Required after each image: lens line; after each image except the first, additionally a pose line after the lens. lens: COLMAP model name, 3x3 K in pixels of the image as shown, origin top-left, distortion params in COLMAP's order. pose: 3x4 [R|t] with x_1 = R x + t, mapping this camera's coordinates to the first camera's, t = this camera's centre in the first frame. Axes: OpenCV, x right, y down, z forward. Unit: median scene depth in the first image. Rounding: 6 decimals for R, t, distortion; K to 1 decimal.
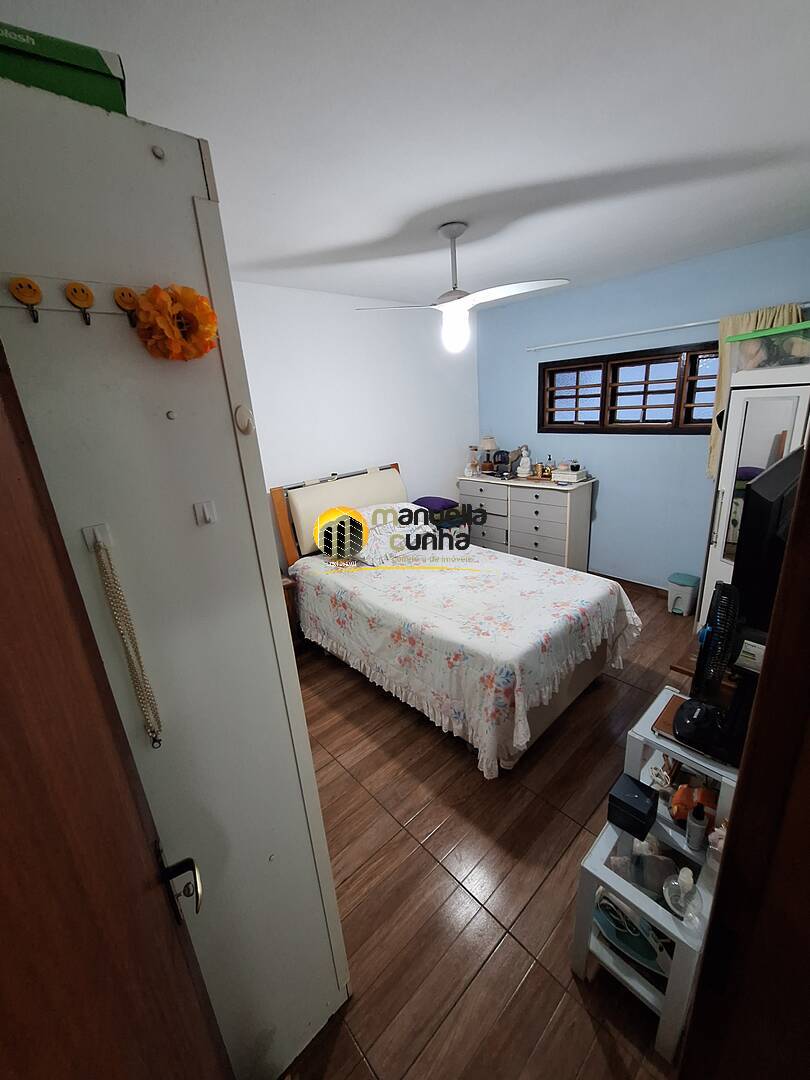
lens RADIAL K [[430.8, 0, 403.9], [0, 430.8, 536.9], [0, 0, 1]] dist [-0.009411, 0.003439]
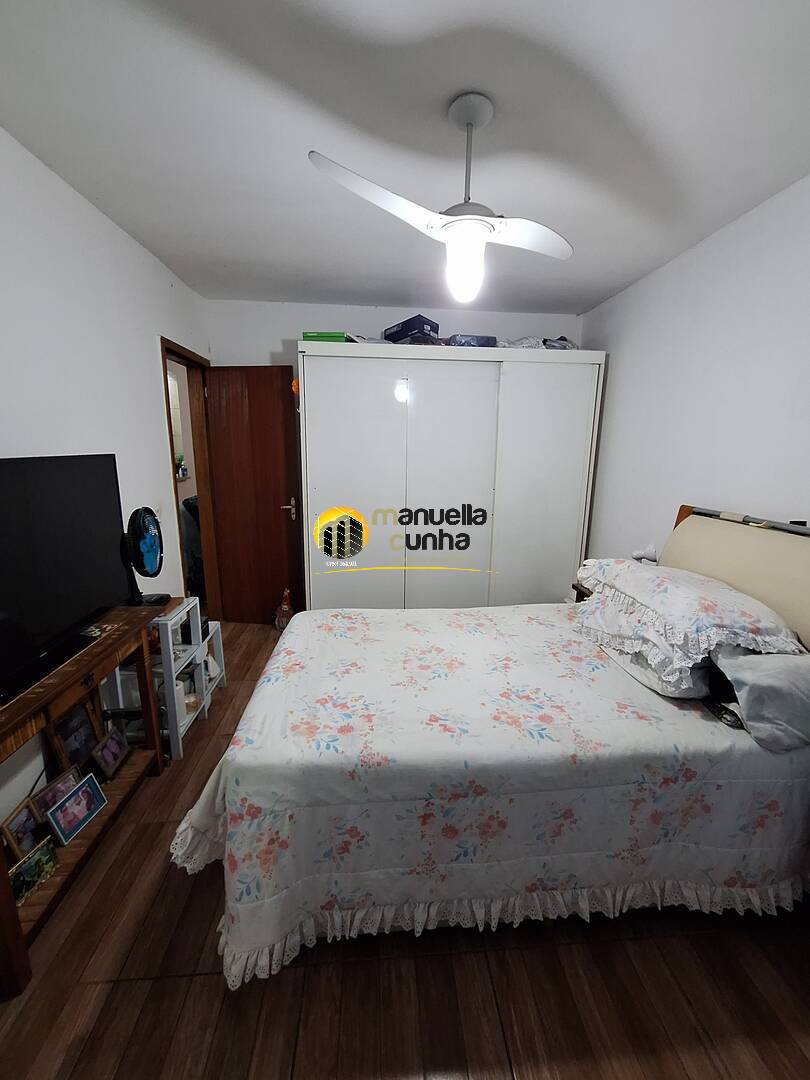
lens RADIAL K [[430.8, 0, 408.1], [0, 430.8, 537.0], [0, 0, 1]] dist [-0.009411, 0.003439]
pose [[-0.606460, 0.220660, -0.763882, 0.665218], [-0.215468, 0.879163, 0.425025, -0.334047], [0.765363, 0.422352, -0.485632, 1.246056]]
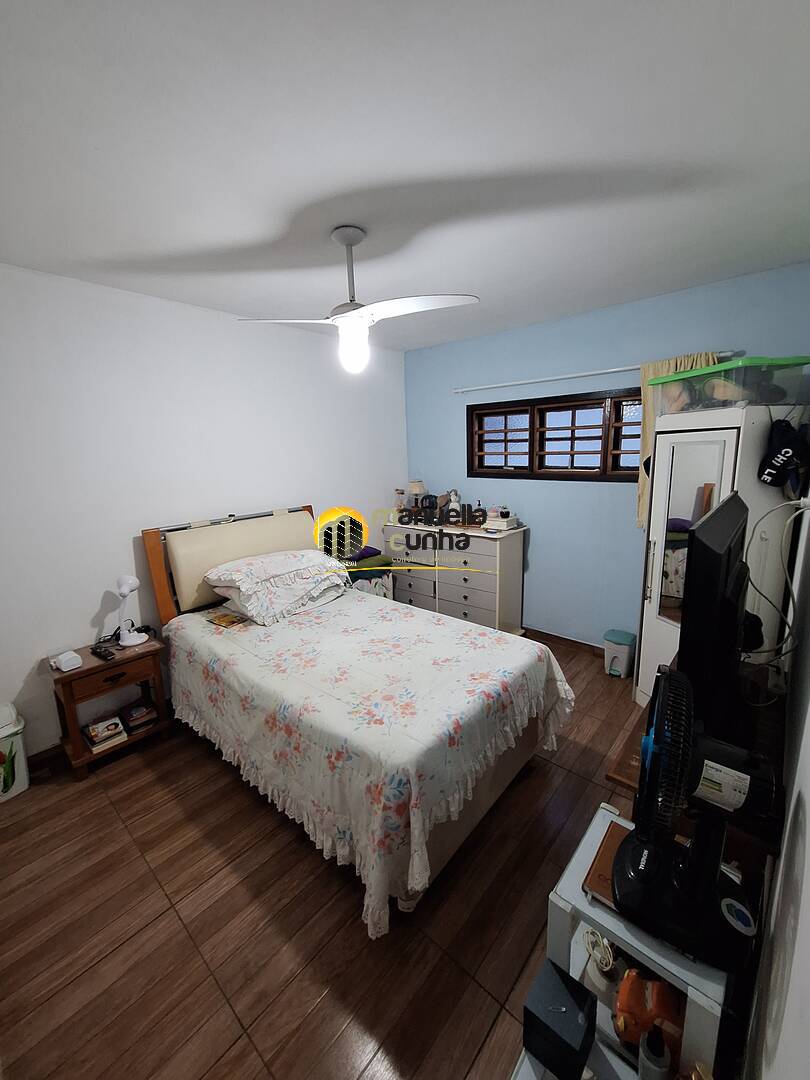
lens RADIAL K [[430.8, 0, 405.5], [0, 430.8, 536.6], [0, 0, 1]] dist [-0.009411, 0.003439]
pose [[0.992975, 0.017336, 0.117048, 0.114020], [-0.004291, 0.993834, -0.110792, -0.013623], [-0.118248, 0.109511, 0.986927, 0.164808]]
